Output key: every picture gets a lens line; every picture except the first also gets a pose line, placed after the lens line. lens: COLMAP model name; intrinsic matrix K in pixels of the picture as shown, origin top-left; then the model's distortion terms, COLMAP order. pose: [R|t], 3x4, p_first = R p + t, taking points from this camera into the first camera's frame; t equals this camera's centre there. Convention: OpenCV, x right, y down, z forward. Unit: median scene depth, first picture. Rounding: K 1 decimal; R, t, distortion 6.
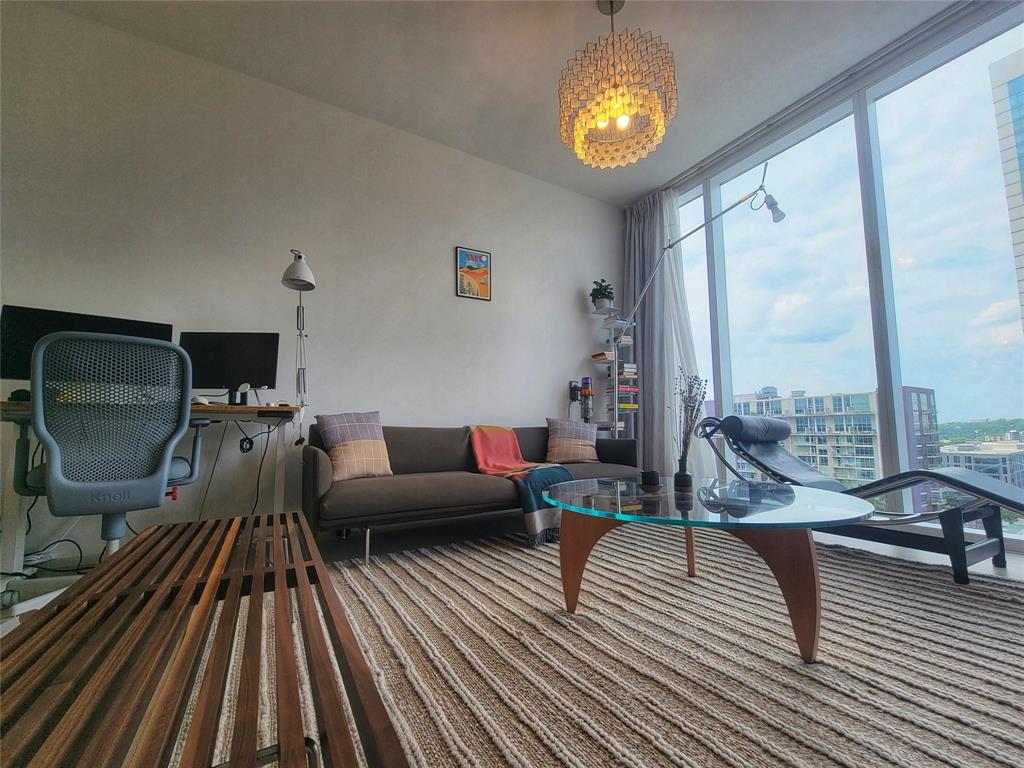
lens RADIAL K [[415.7, 0, 507.0], [0, 415.7, 388.5], [0, 0, 1]] dist [-0.001094, -0.000329]
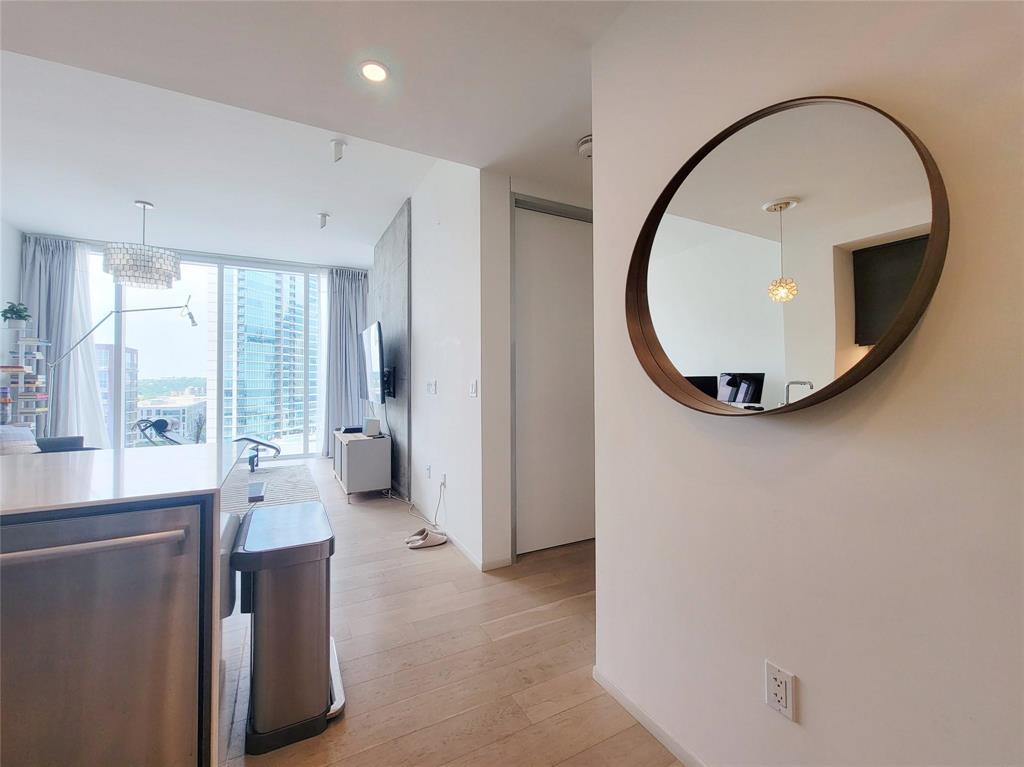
lens RADIAL K [[415.7, 0, 507.0], [0, 415.7, 388.0], [0, 0, 1]] dist [-0.001094, -0.000329]
pose [[0.039920, 0.000491, 0.999203, -0.925301], [-0.103559, 0.994617, 0.003649, -0.176405], [-0.993822, -0.103622, 0.039756, -0.461383]]
